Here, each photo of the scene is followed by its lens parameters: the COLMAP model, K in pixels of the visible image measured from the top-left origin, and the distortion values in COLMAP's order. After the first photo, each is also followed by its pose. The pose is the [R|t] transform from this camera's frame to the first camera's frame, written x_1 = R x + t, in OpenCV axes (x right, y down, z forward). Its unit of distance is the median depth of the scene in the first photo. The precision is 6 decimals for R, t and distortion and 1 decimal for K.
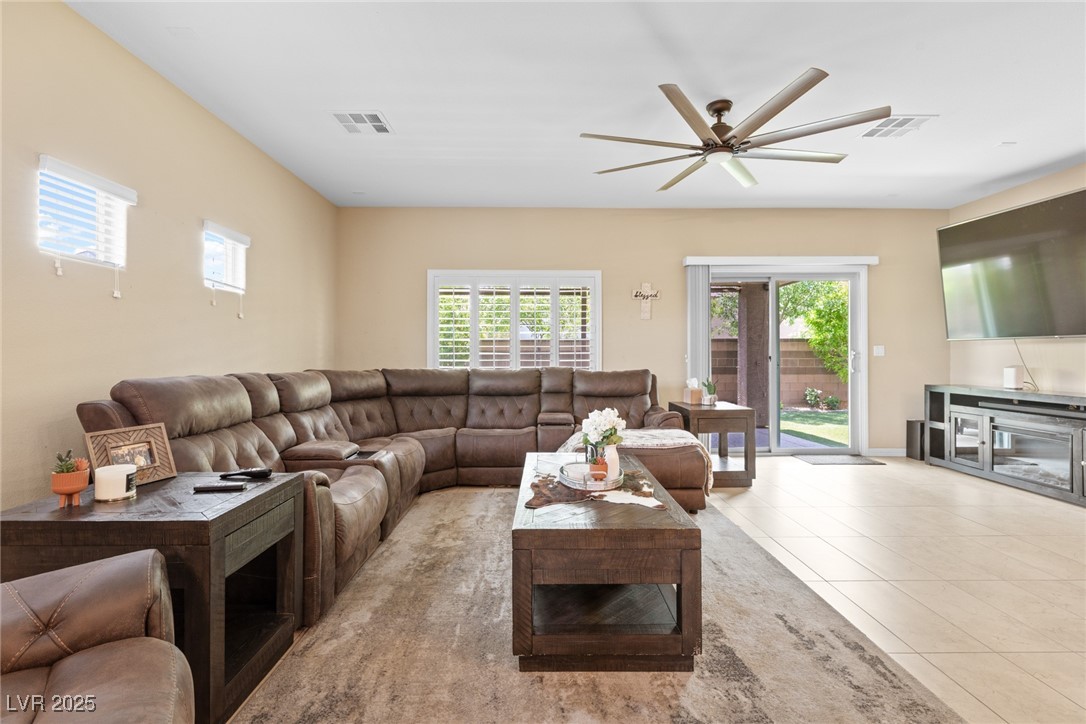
lens RADIAL K [[501.2, 0, 547.3], [0, 501.2, 353.3], [0, 0, 1]] dist [0.002457, 0.000442]
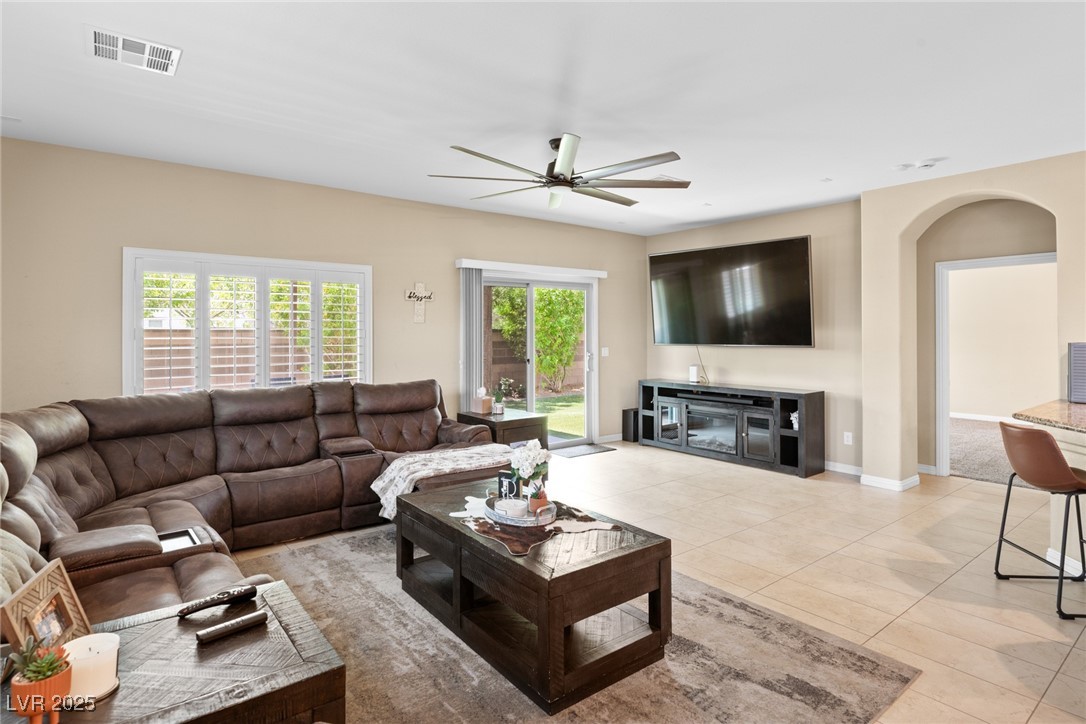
lens RADIAL K [[572.6, 0, 556.1], [0, 572.6, 331.6], [0, 0, 1]] dist [-0.000904, -0.000348]
pose [[0.788876, 0.002241, 0.614548, -0.290806], [-0.000837, 0.999996, -0.002572, -0.057429], [-0.614551, 0.001514, 0.788875, 0.024811]]
